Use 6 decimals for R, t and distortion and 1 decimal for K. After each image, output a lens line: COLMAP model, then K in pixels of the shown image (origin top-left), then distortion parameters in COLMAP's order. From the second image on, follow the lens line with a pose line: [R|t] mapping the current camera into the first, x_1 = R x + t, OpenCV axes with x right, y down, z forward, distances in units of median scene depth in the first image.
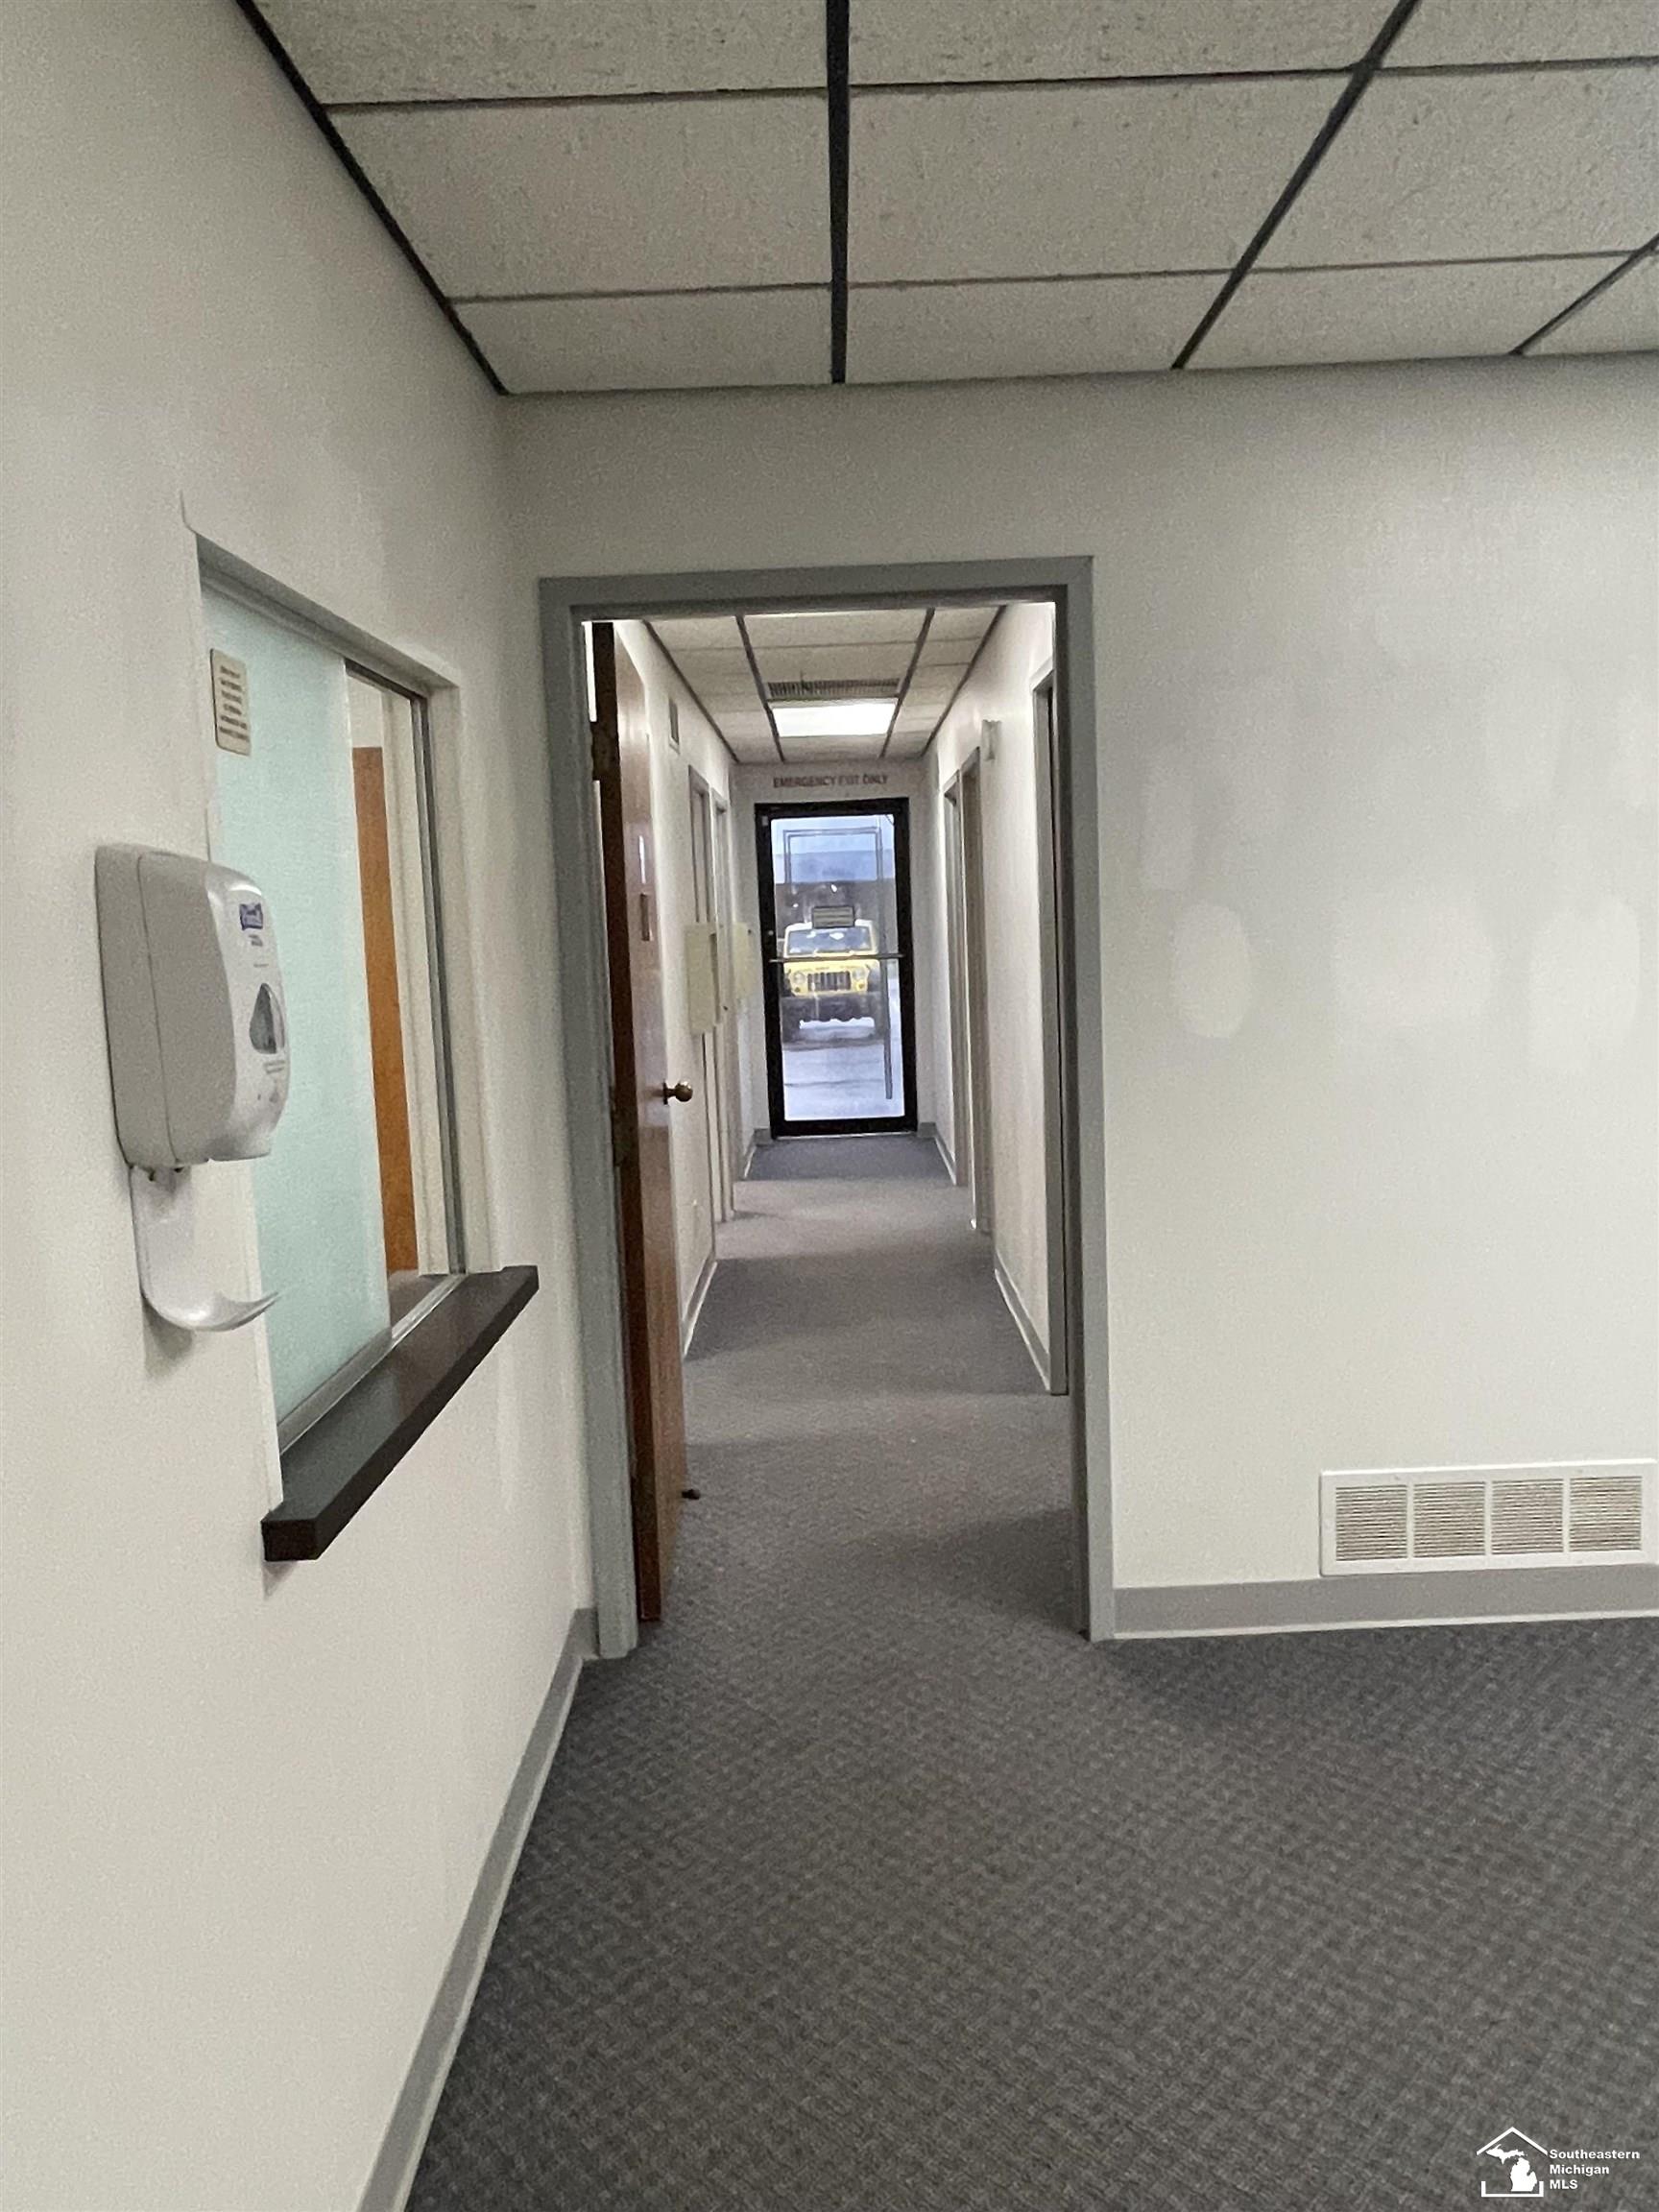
lens RADIAL K [[1687.6, 0, 833.7], [0, 1687.6, 1103.9], [0, 0, 1]] dist [0.033307, -0.005435]
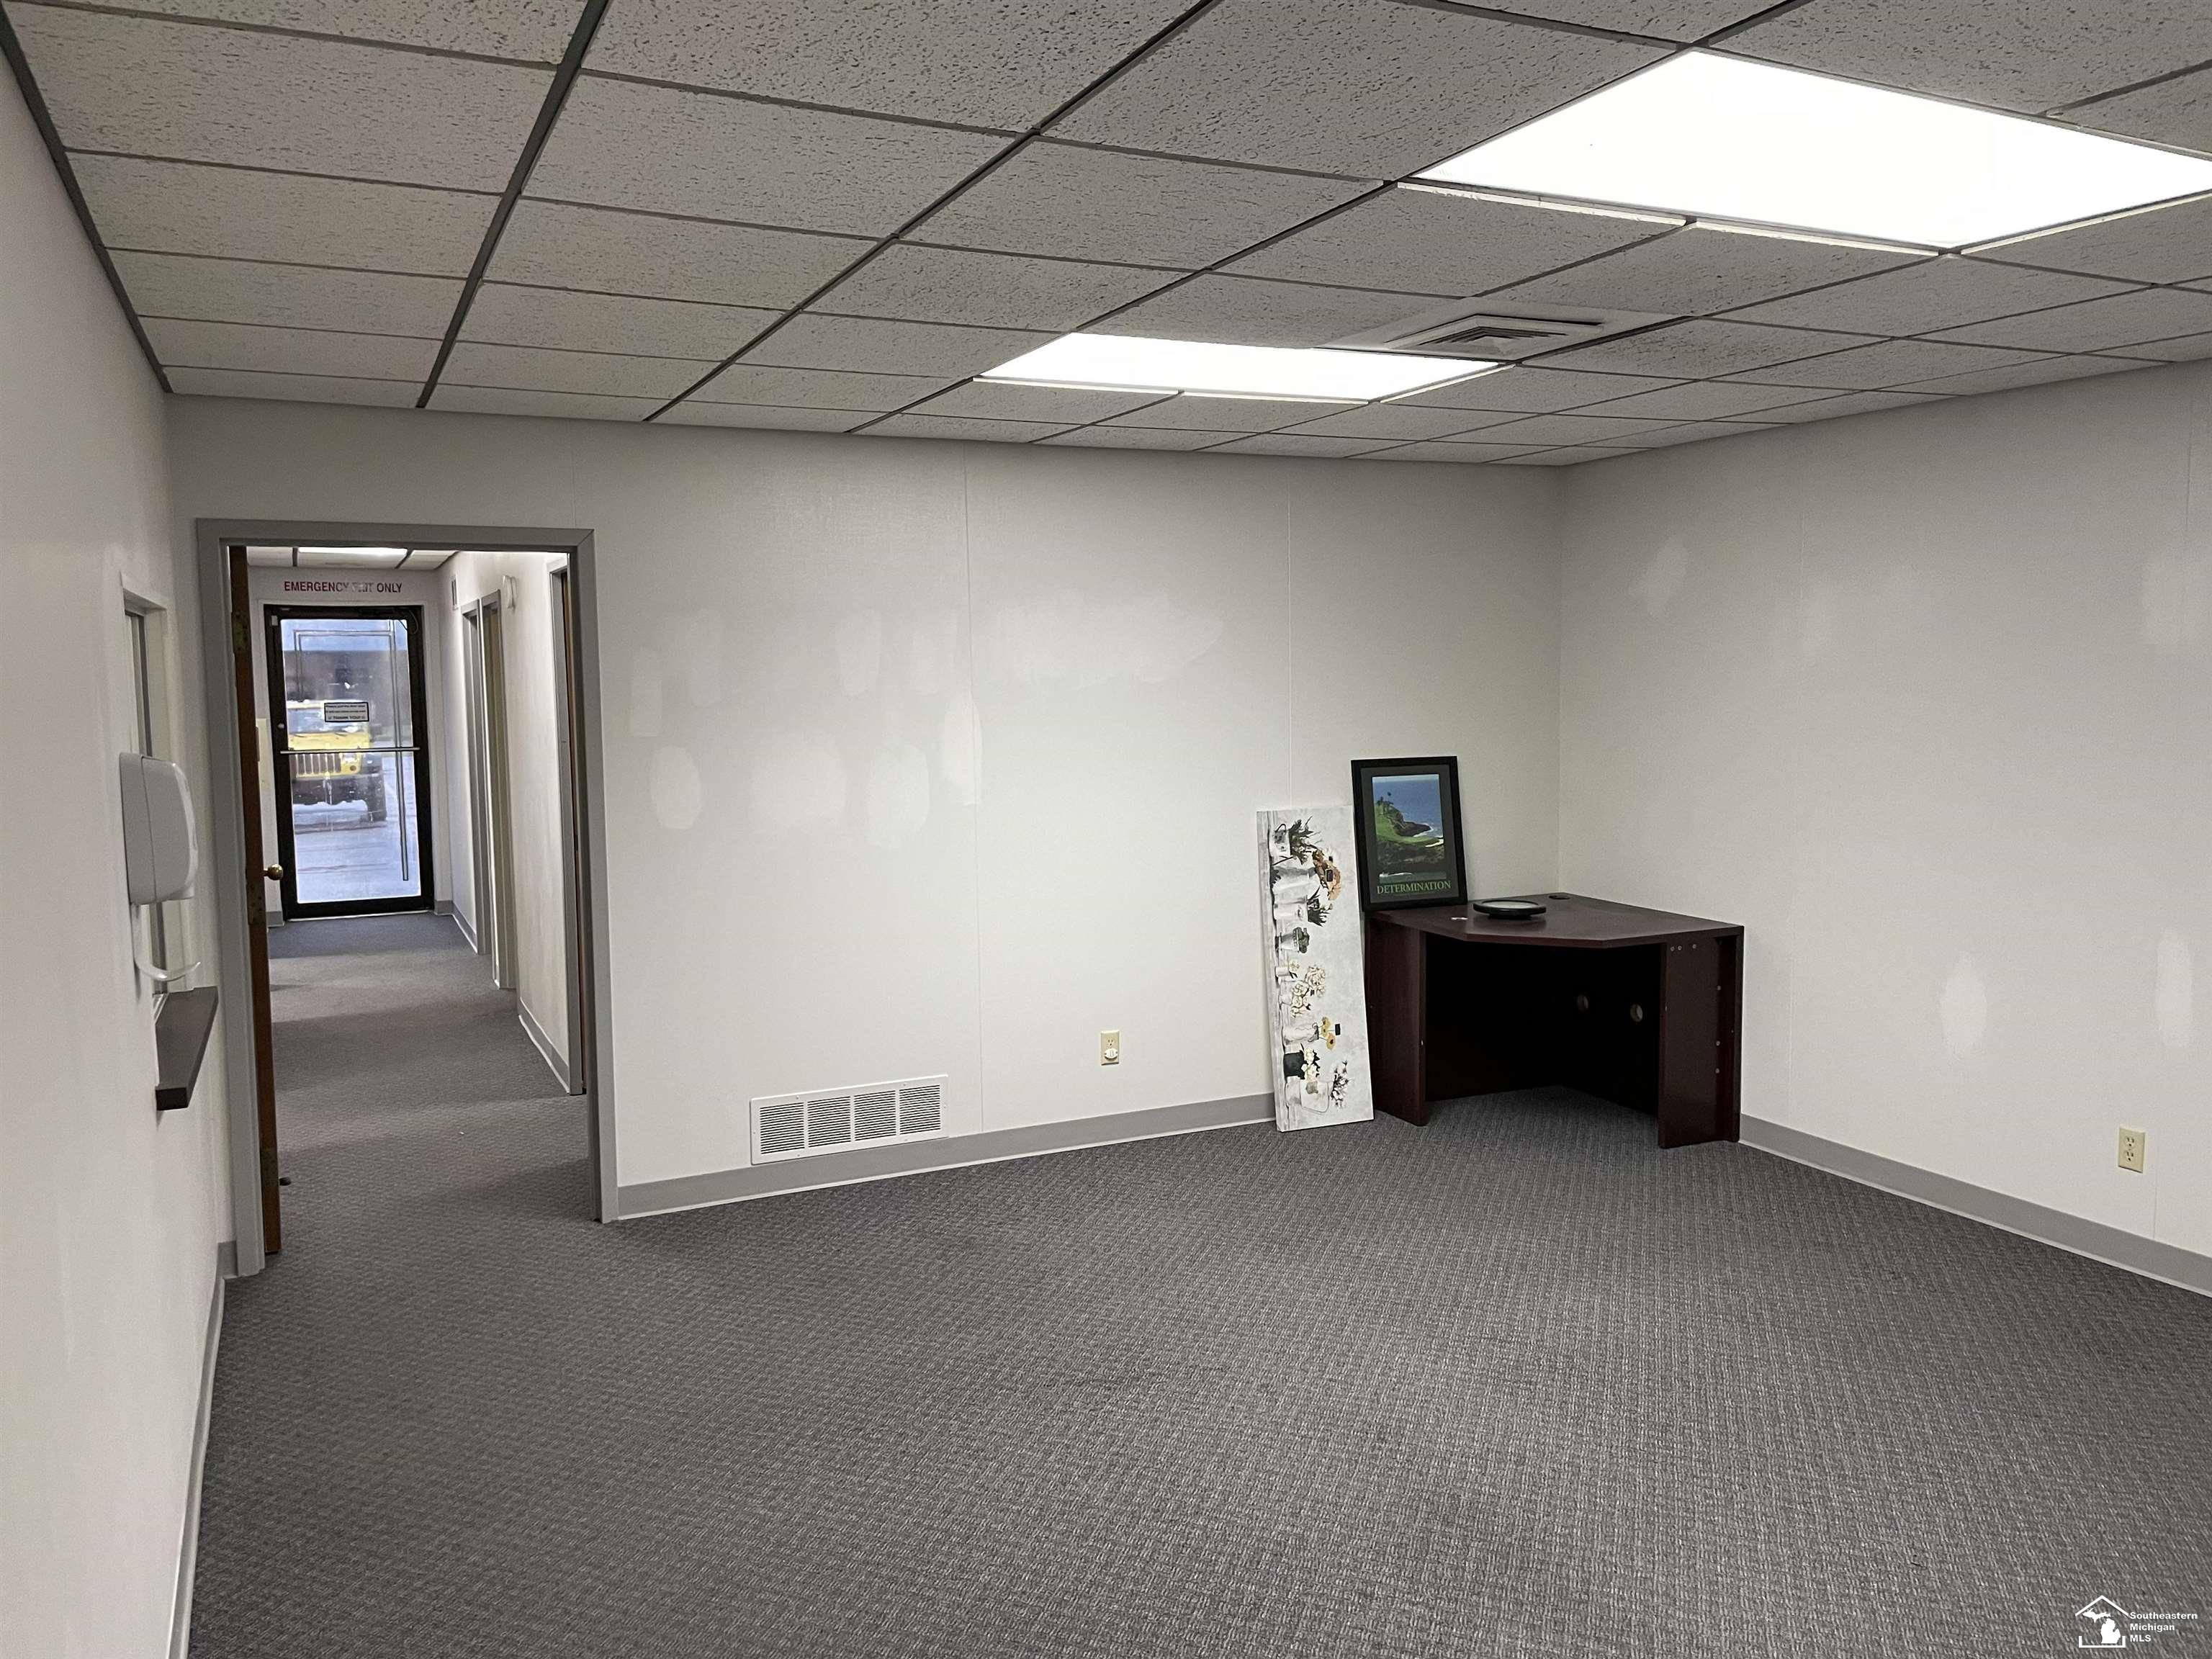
lens RADIAL K [[1687.6, 0, 1114.9], [0, 1687.6, 822.2], [0, 0, 1]] dist [0.033307, -0.005435]
pose [[0.902022, -0.010018, 0.431574, -0.087808], [0.025363, 0.999234, -0.029816, 0.012121], [-0.430944, 0.037841, 0.901585, -0.590232]]
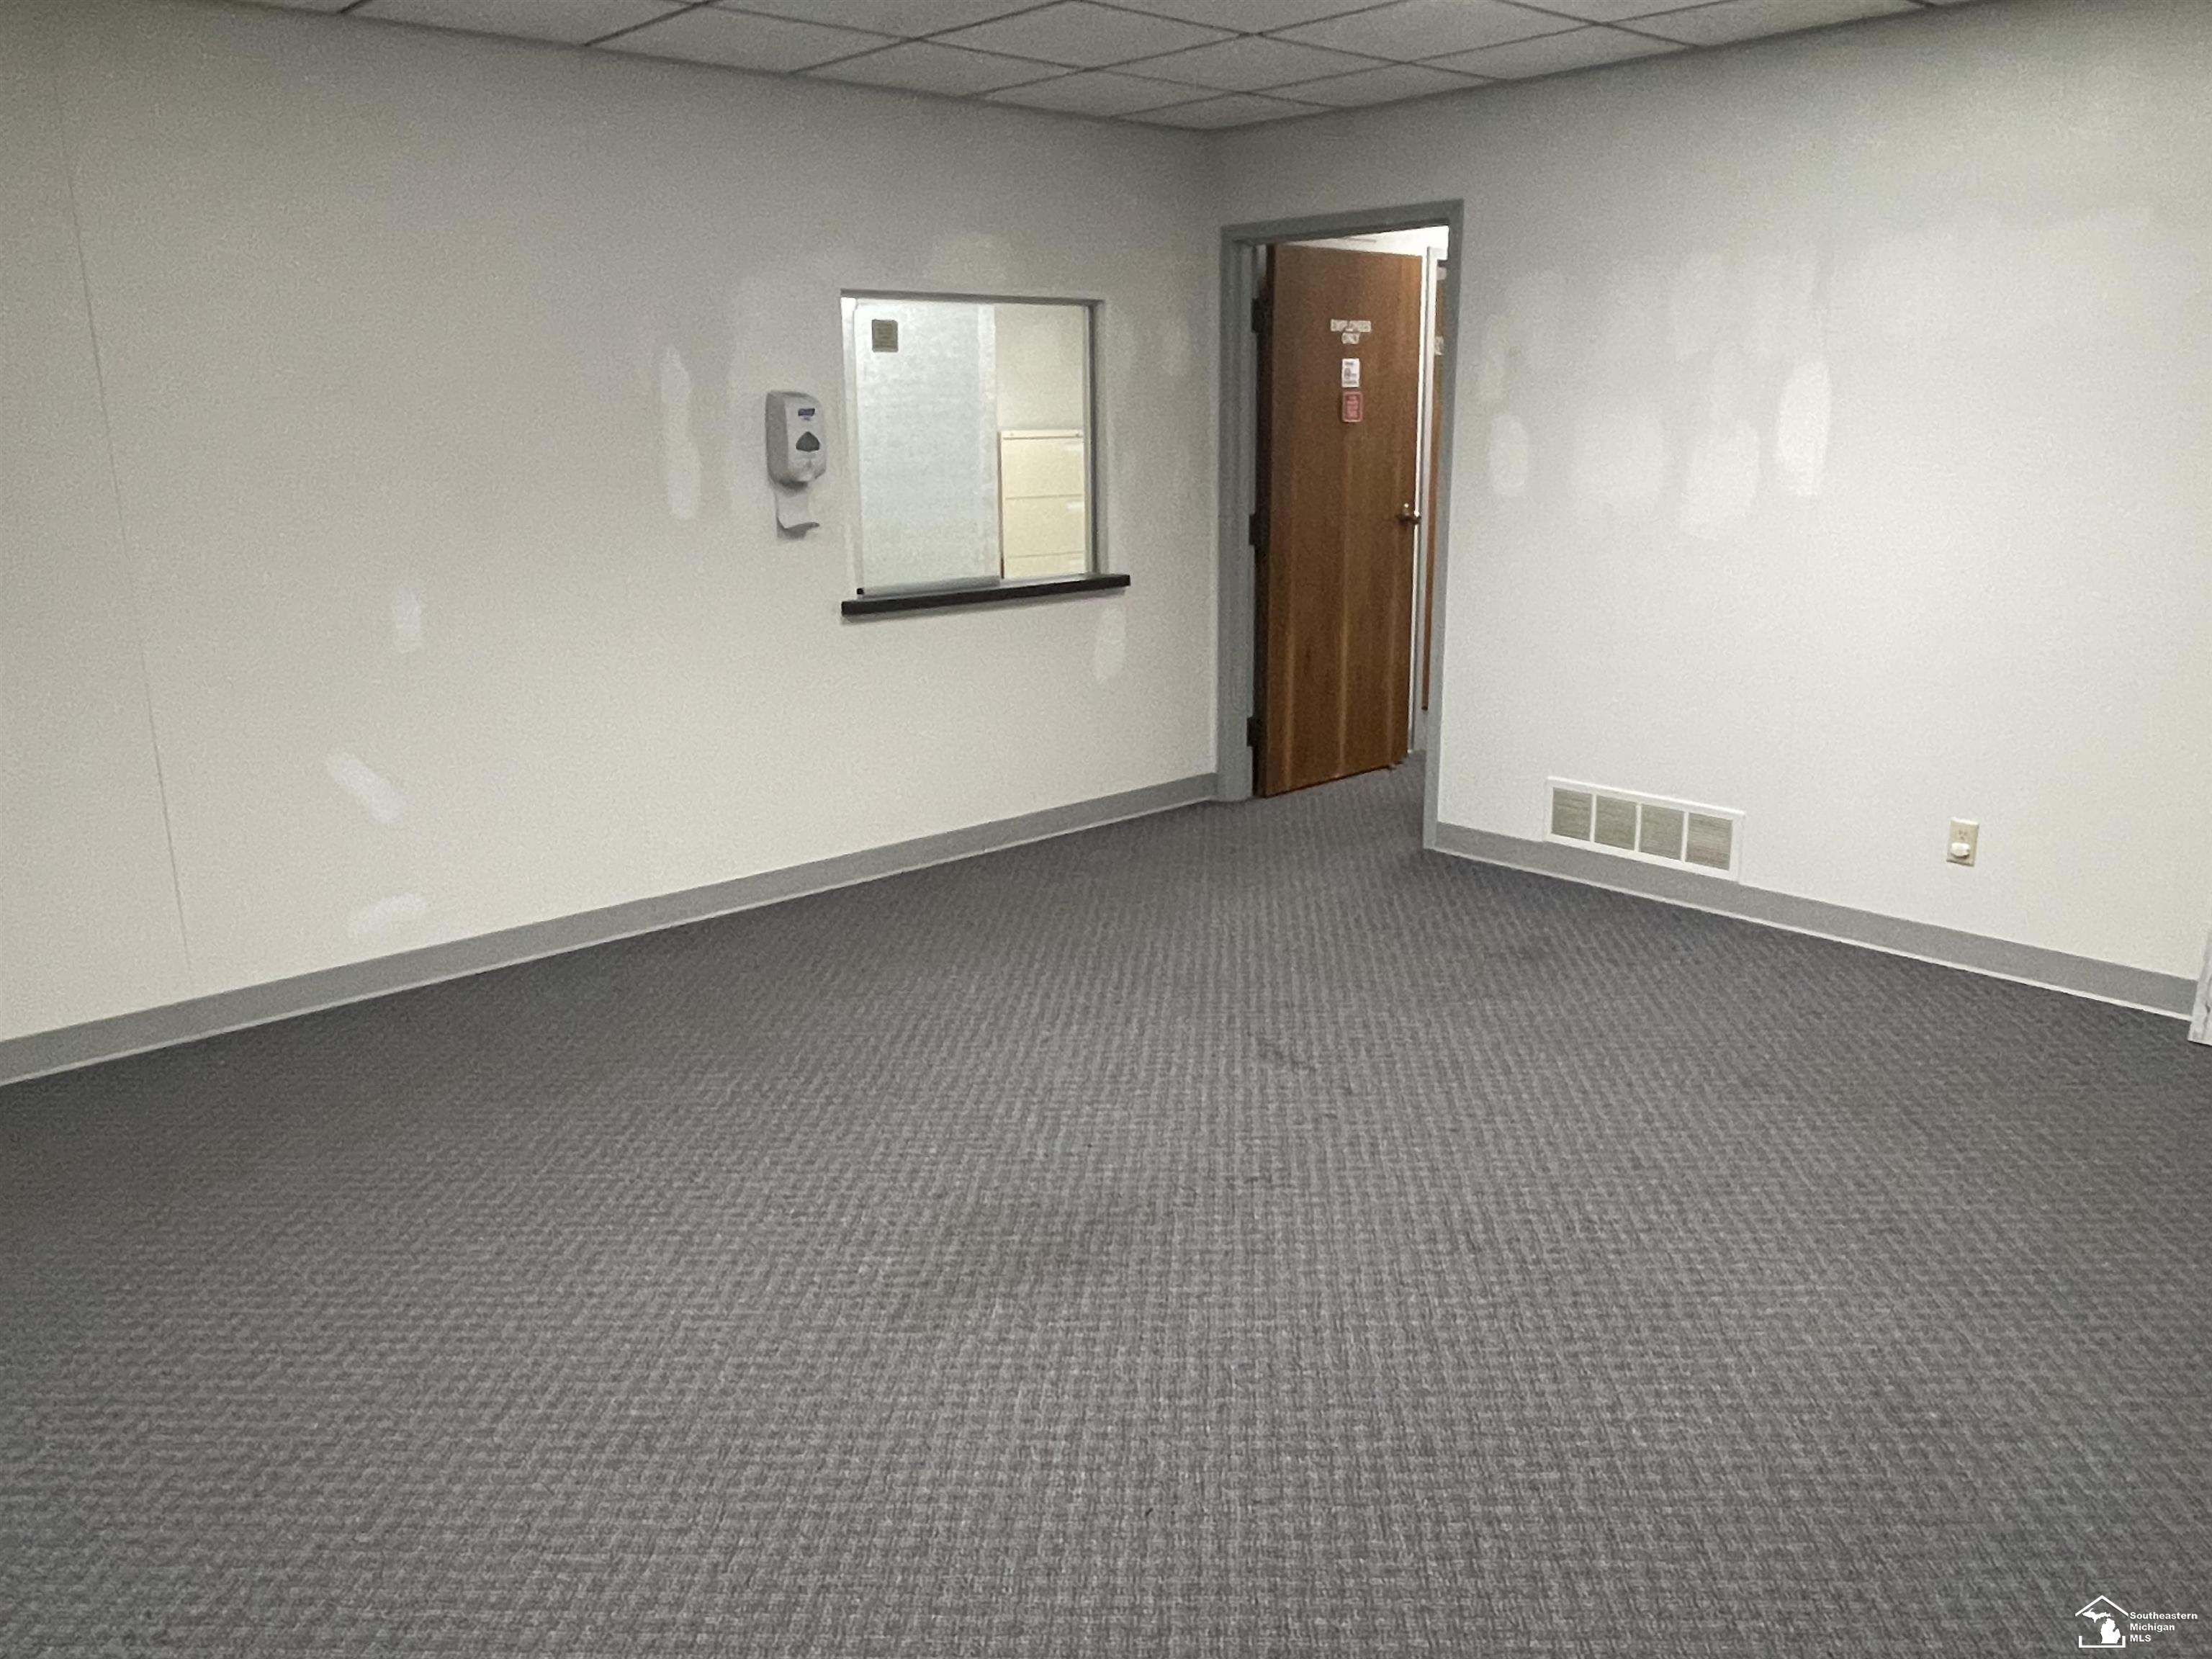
lens RADIAL K [[1687.6, 0, 1100.1], [0, 1687.6, 818.5], [0, 0, 1]] dist [0.033307, -0.005435]
pose [[0.653285, 0.212642, -0.726638, 1.170120], [-0.100370, 0.975602, 0.195260, -0.015305], [0.750430, -0.054628, 0.658689, -0.376375]]
